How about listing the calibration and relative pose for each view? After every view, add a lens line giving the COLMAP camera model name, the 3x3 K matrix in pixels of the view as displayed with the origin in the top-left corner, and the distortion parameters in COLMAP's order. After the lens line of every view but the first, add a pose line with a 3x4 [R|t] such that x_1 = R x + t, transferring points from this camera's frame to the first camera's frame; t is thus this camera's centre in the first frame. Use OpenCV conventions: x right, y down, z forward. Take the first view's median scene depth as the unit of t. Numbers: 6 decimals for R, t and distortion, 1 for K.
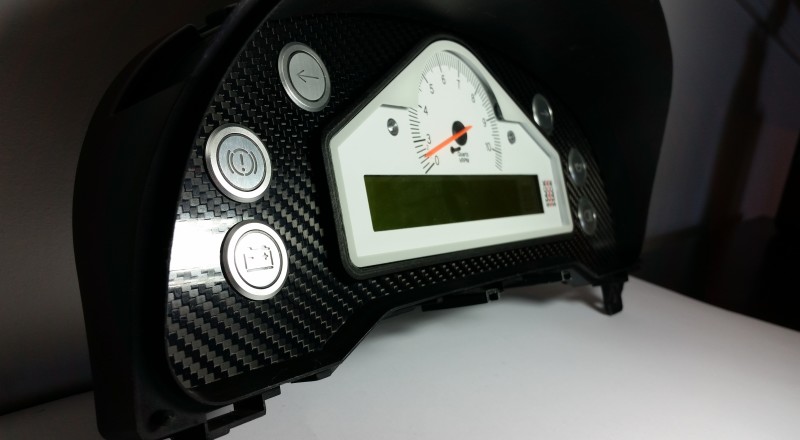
lens RADIAL K [[654.4, 0, 400.4], [0, 654.4, 248.9], [0, 0, 1]] dist [-0.000154, -0.000704]
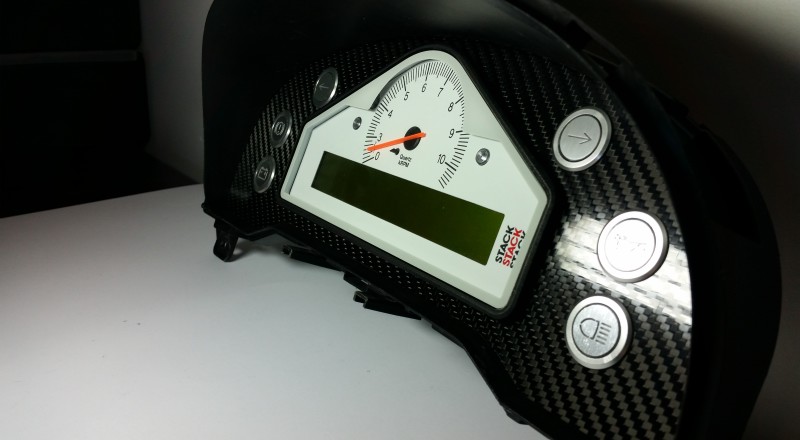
lens RADIAL K [[671.0, 0, 400.0], [0, 671.0, 220.0], [0, 0, 1]] dist [0.002601, 0.000189]
pose [[-0.261848, 0.146522, -0.953922, 1.131225], [-0.275112, 0.936067, 0.219297, -0.285465], [0.925067, 0.319858, -0.204798, 1.251754]]
